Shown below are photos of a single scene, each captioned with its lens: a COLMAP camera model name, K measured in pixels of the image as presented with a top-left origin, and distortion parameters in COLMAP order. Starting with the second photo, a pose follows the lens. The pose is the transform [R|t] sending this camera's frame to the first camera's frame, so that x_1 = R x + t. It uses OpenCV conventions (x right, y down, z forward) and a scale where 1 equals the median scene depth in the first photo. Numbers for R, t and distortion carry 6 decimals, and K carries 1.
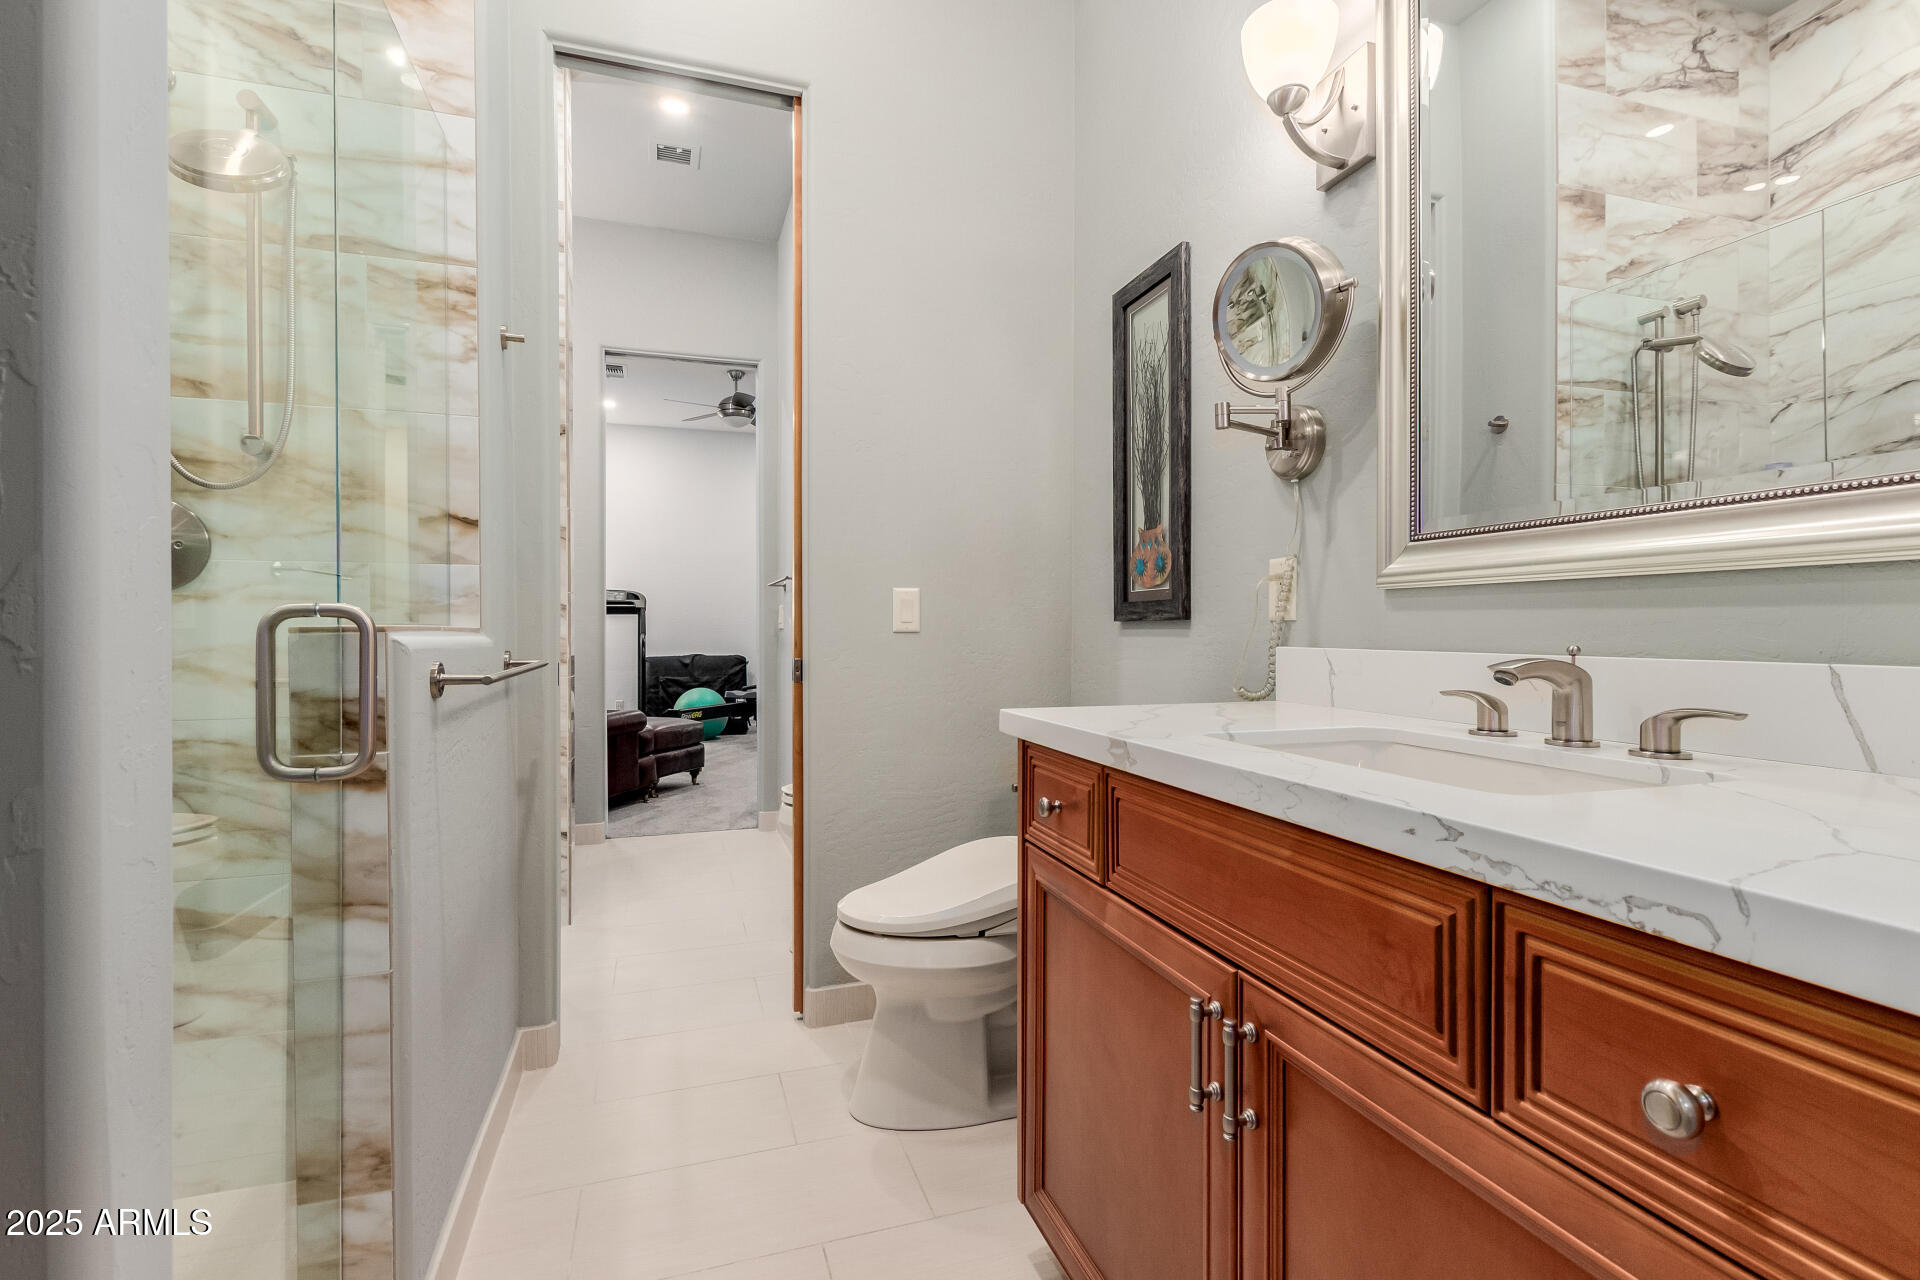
lens RADIAL K [[879.9, 0, 957.3], [0, 879.9, 636.2], [0, 0, 1]] dist [0.000800, 0.000028]
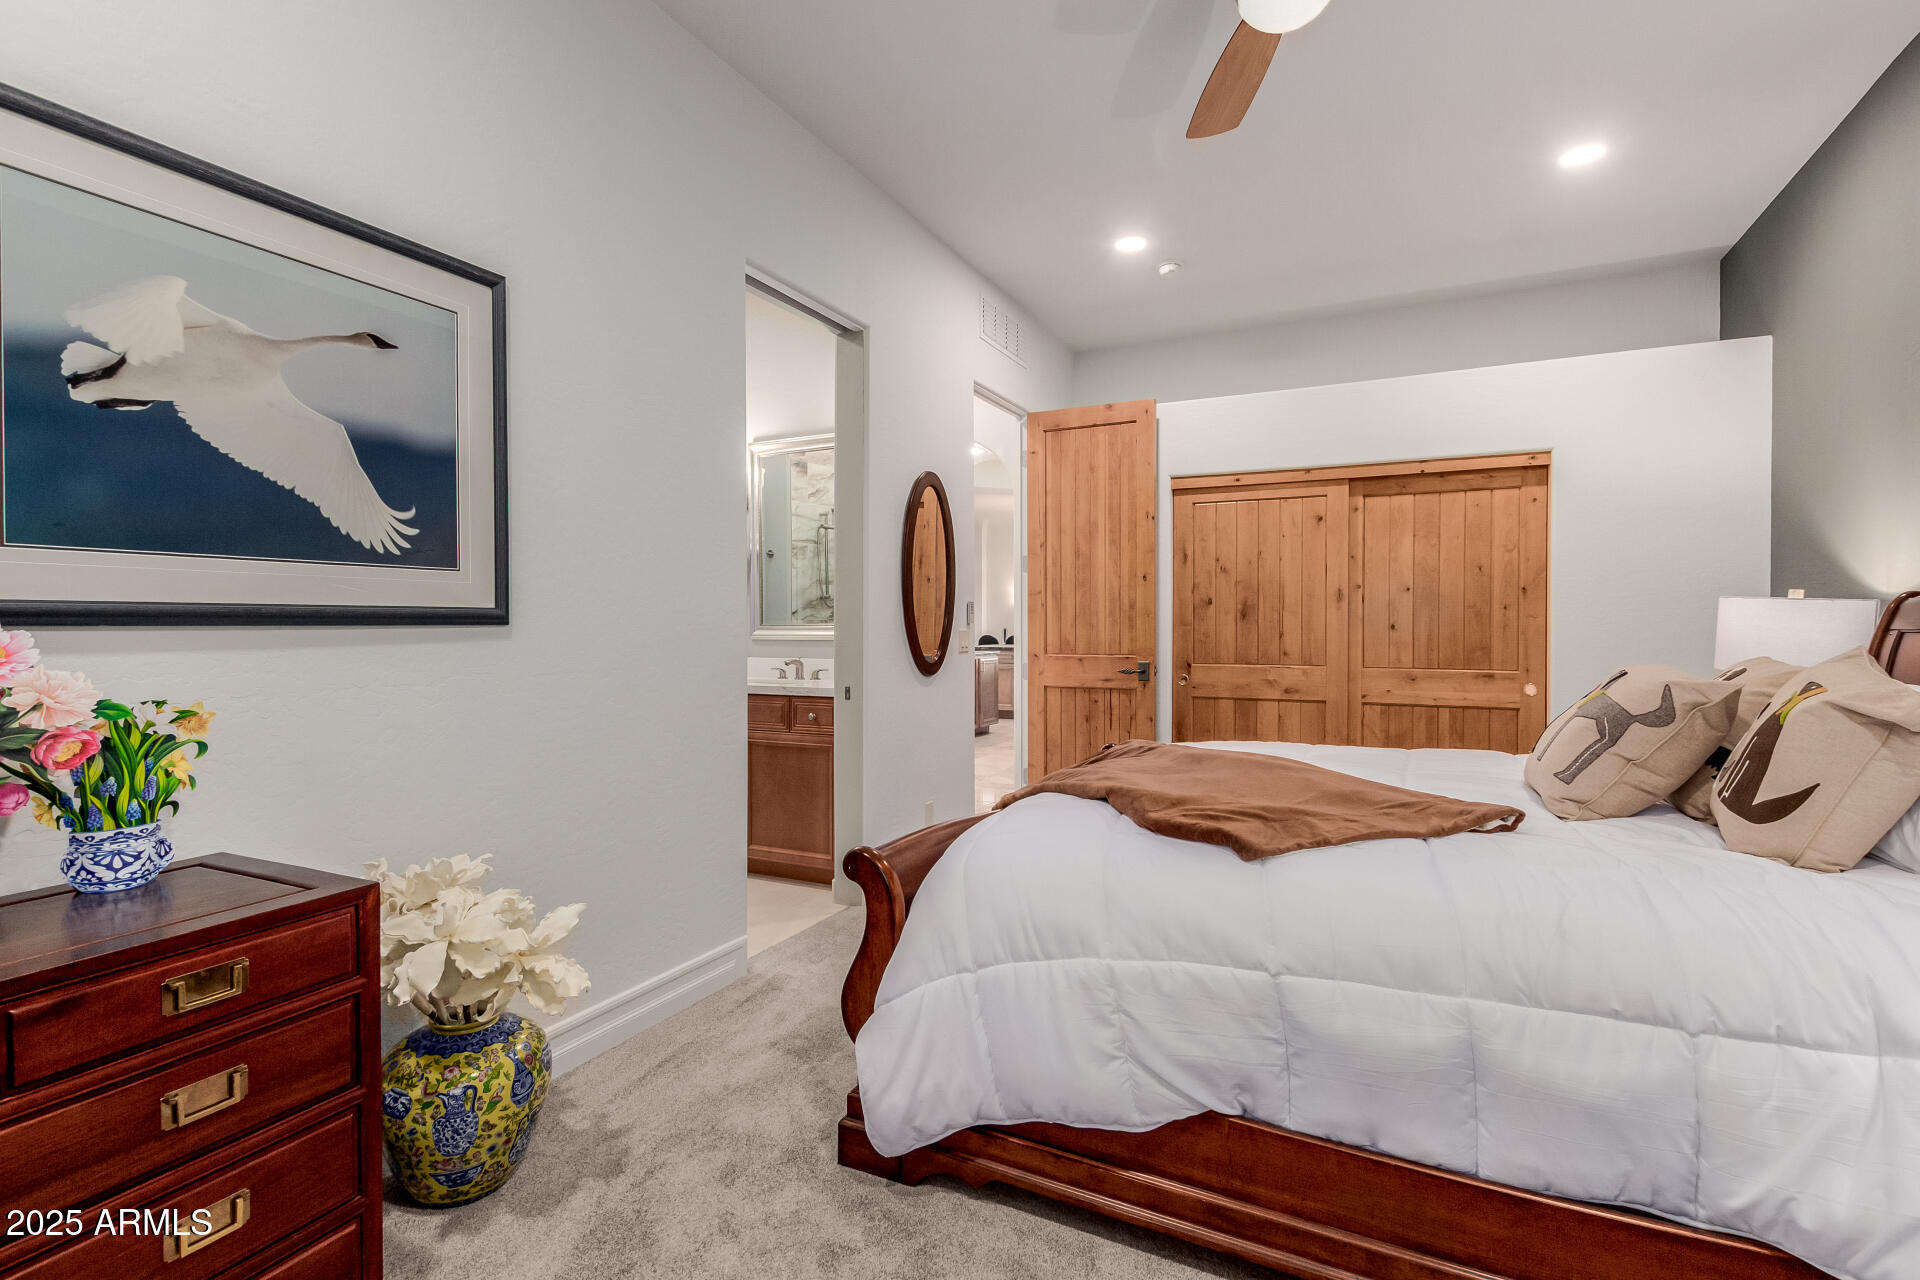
lens RADIAL K [[879.9, 0, 959.6], [0, 879.9, 634.7], [0, 0, 1]] dist [0.000800, 0.000028]
pose [[0.700933, -0.012828, 0.713112, -0.686030], [0.010825, 0.999914, 0.007348, -0.044142], [-0.713145, 0.002569, 0.701012, -0.971377]]
